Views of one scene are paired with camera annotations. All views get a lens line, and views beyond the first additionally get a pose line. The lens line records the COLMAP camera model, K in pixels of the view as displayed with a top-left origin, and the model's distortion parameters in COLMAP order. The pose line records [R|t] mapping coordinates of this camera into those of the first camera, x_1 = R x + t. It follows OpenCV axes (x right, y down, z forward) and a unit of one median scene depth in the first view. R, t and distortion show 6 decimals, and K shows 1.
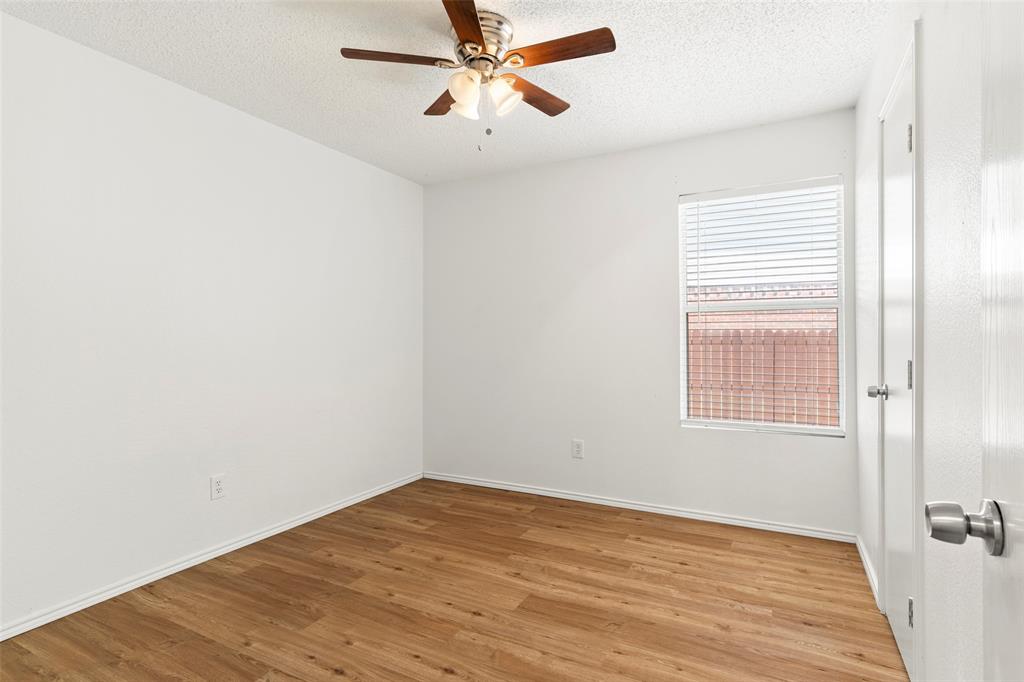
lens RADIAL K [[504.0, 0, 514.1], [0, 504.0, 338.4], [0, 0, 1]] dist [-0.000600, -0.000159]
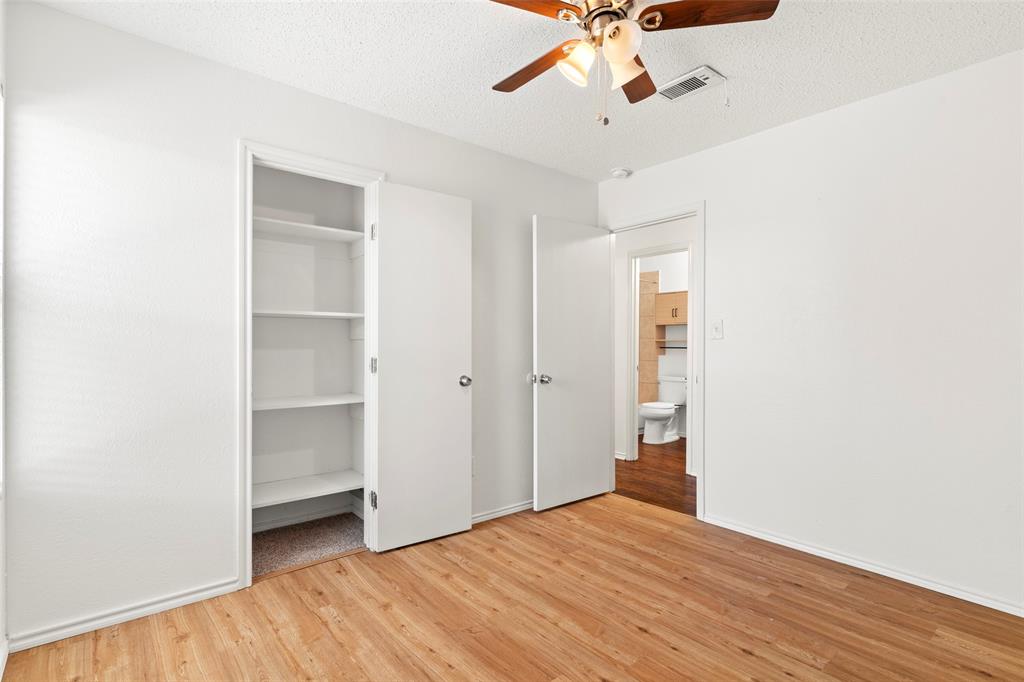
lens RADIAL K [[493.7, 0, 509.2], [0, 493.7, 344.2], [0, 0, 1]] dist [0.009499, 0.000044]
pose [[-0.922505, -0.001348, 0.385983, -0.254303], [-0.003581, 0.999981, -0.005066, 0.006011], [-0.385969, -0.006056, -0.922492, 1.942868]]
